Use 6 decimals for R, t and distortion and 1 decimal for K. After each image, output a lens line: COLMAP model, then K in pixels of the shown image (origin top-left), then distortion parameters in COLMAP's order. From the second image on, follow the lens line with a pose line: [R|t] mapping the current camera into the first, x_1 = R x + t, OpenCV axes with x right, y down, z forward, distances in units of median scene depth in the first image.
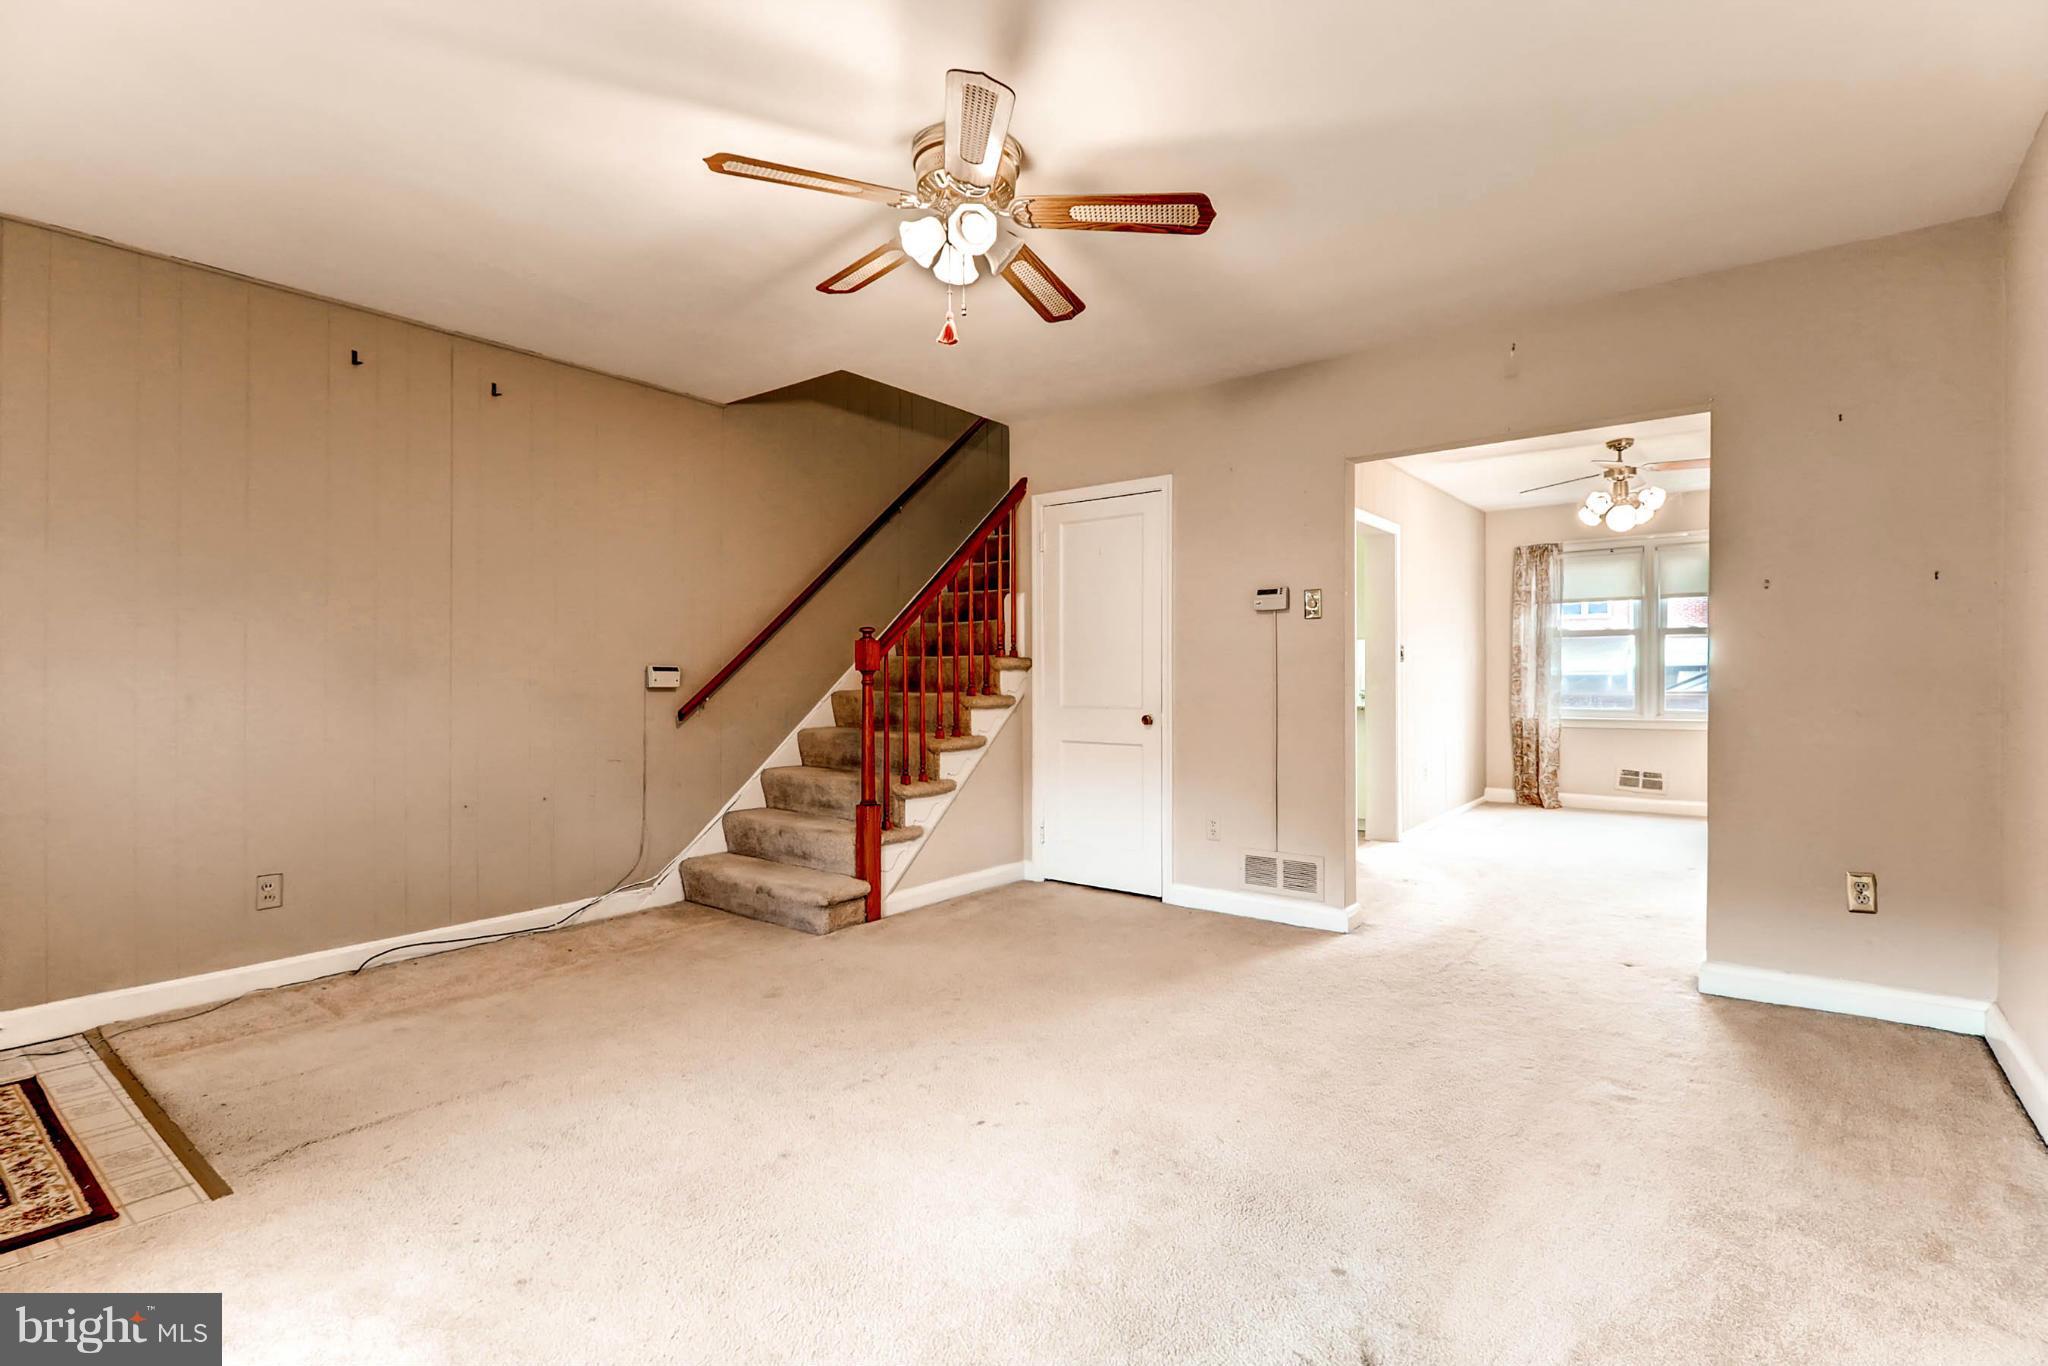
lens RADIAL K [[946.3, 0, 1028.9], [0, 946.3, 671.5], [0, 0, 1]] dist [0.023682, -0.014235]
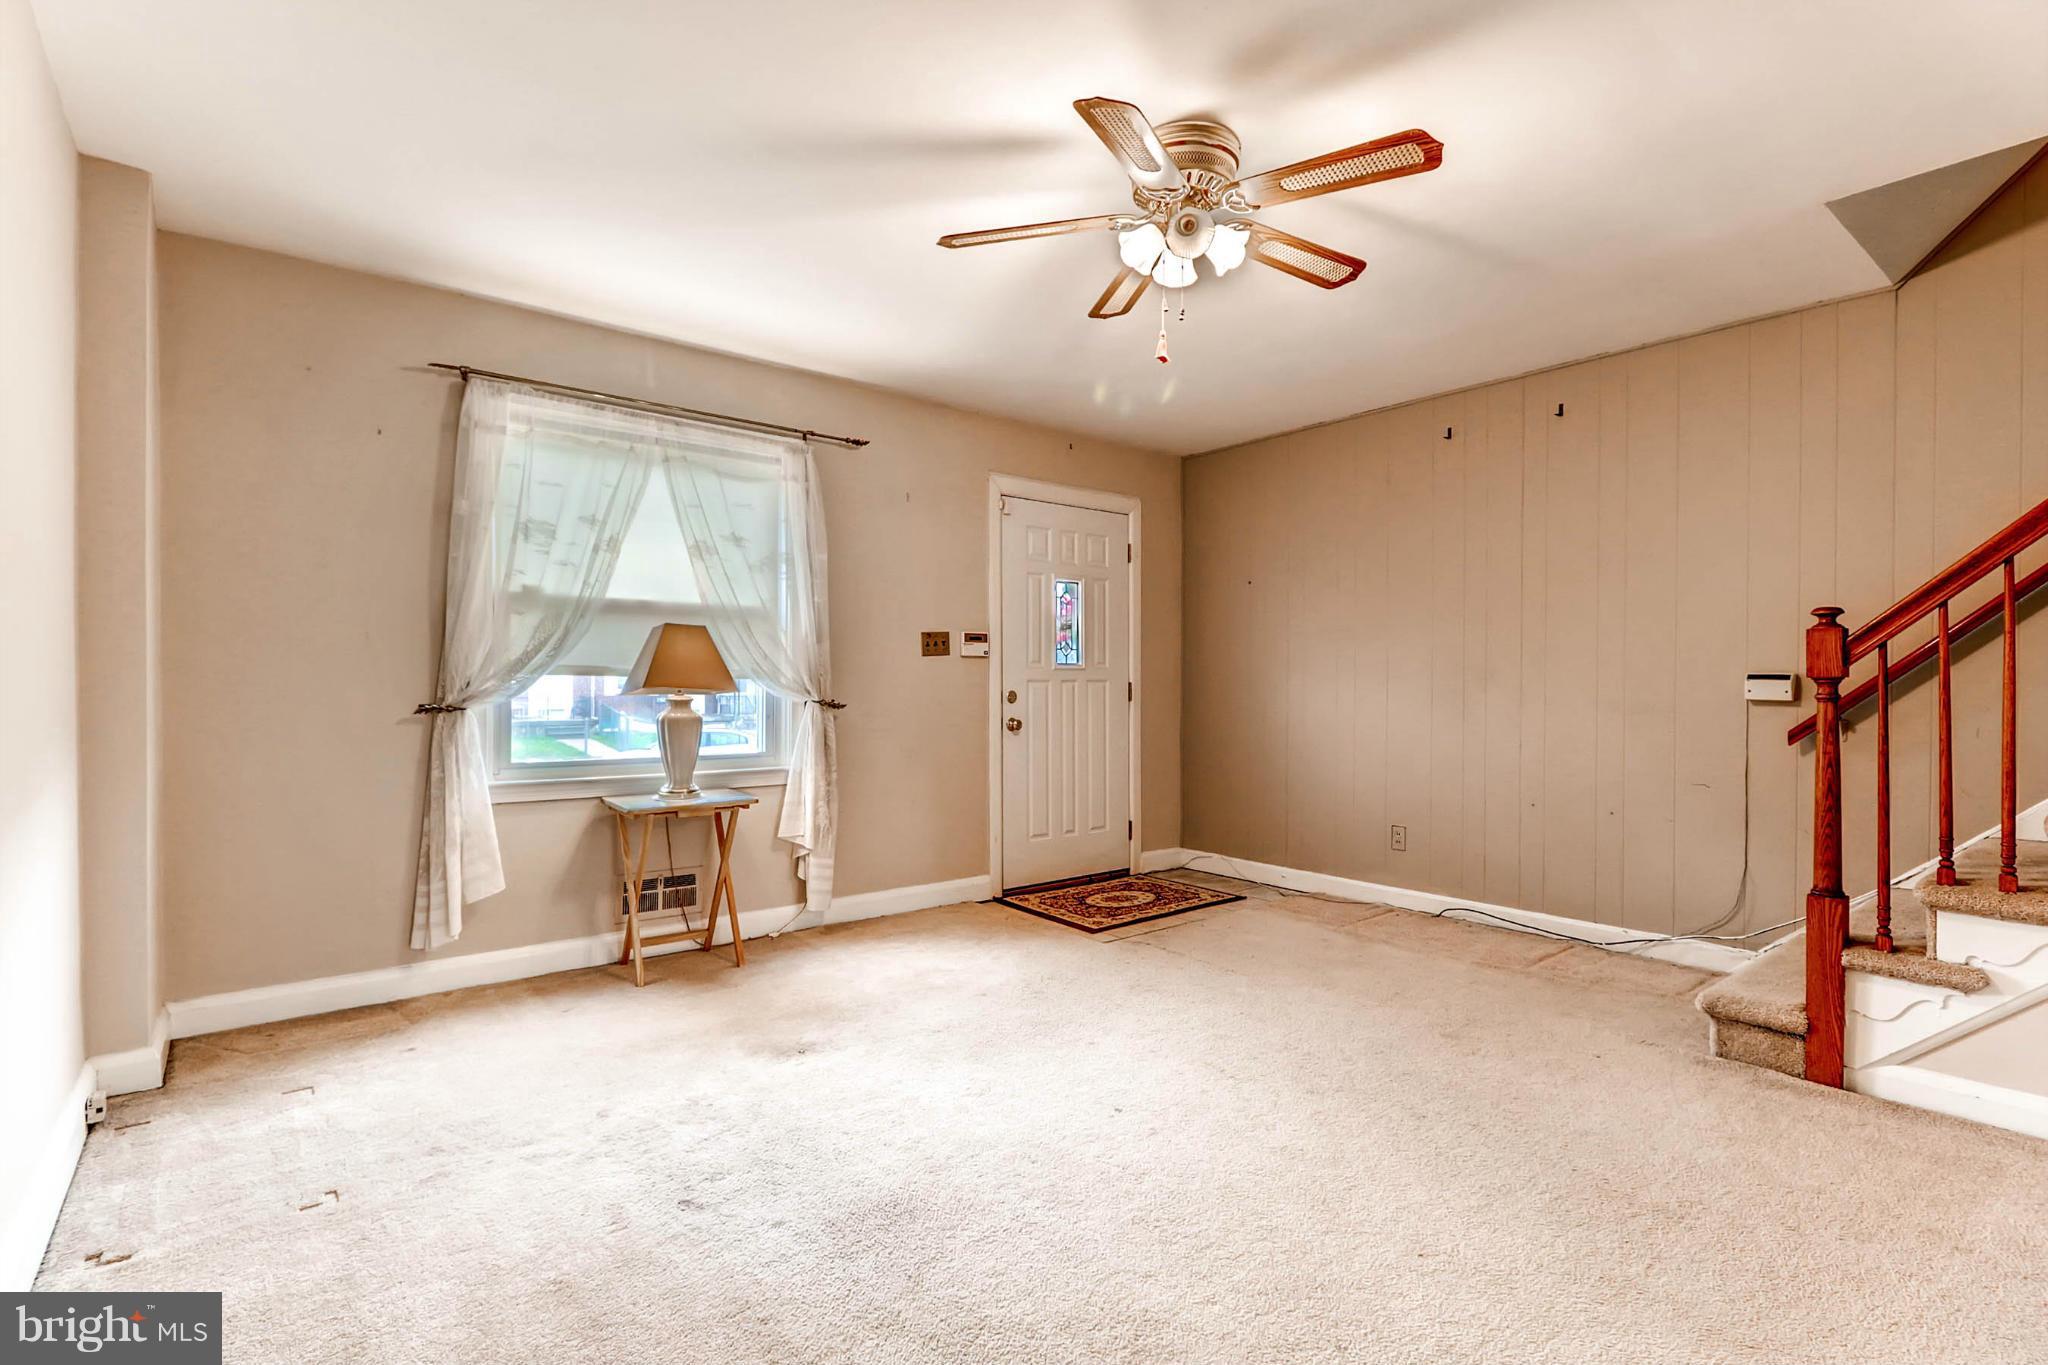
lens RADIAL K [[946.3, 0, 1028.9], [0, 946.3, 671.0], [0, 0, 1]] dist [0.023682, -0.014235]
pose [[-0.232020, -0.011799, -0.972639, 0.576596], [0.002779, 0.999914, -0.012793, 0.001095], [0.972707, -0.005671, -0.231967, 0.661812]]
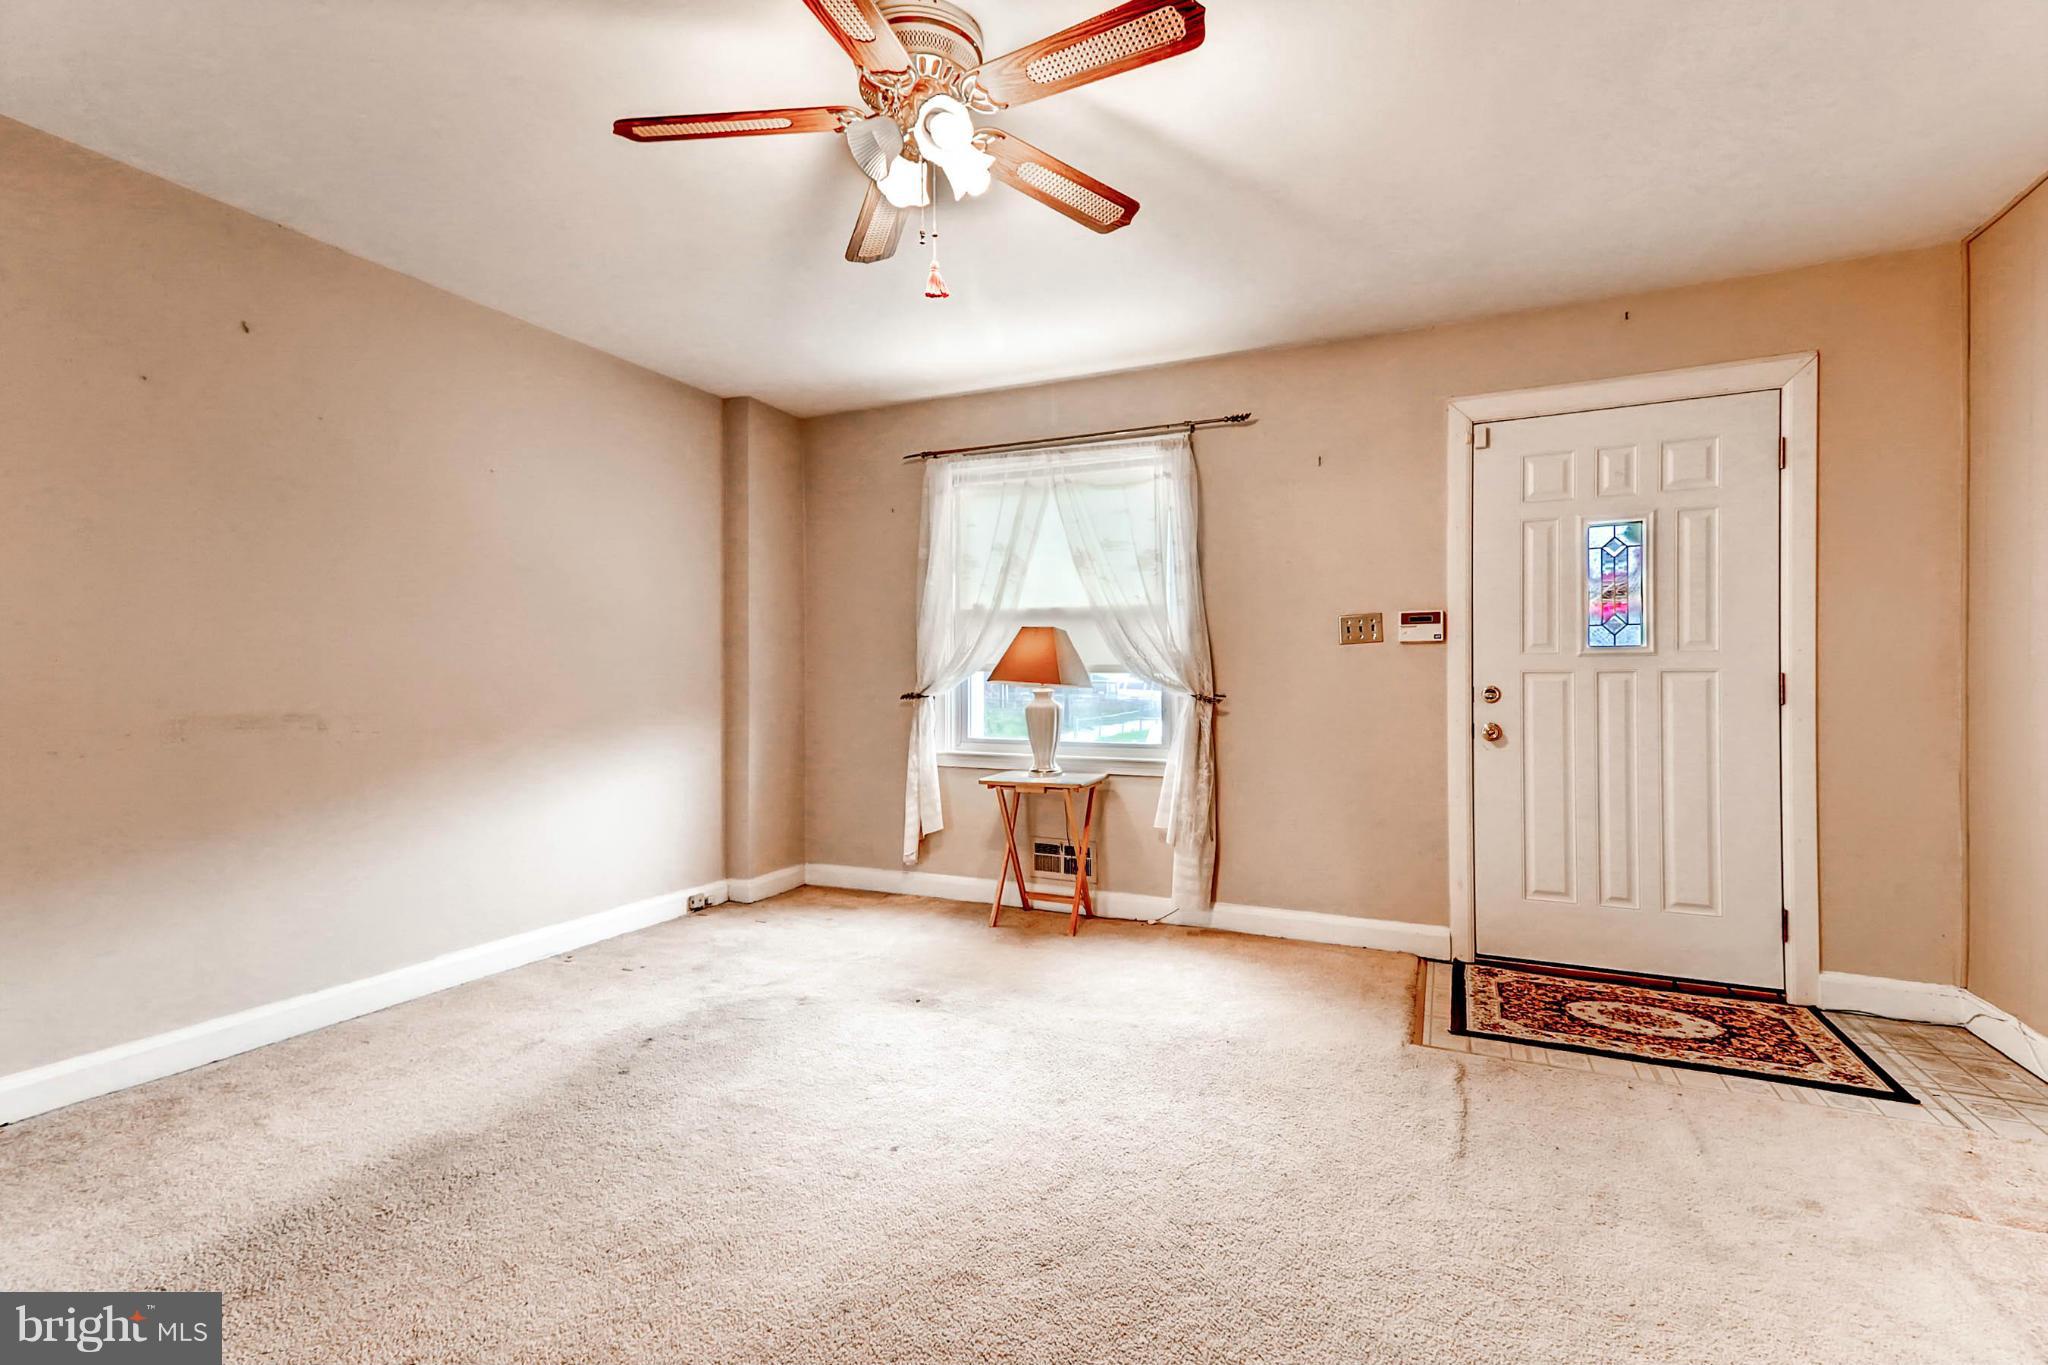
lens RADIAL K [[909.5, 0, 1031.5], [0, 909.5, 674.2], [0, 0, 1]] dist [0.044368, -0.000017]
pose [[-0.972146, -0.000522, -0.234376, 0.018280], [0.002584, 0.999913, -0.012941, 0.009499], [0.234363, -0.013186, -0.972060, 1.105160]]
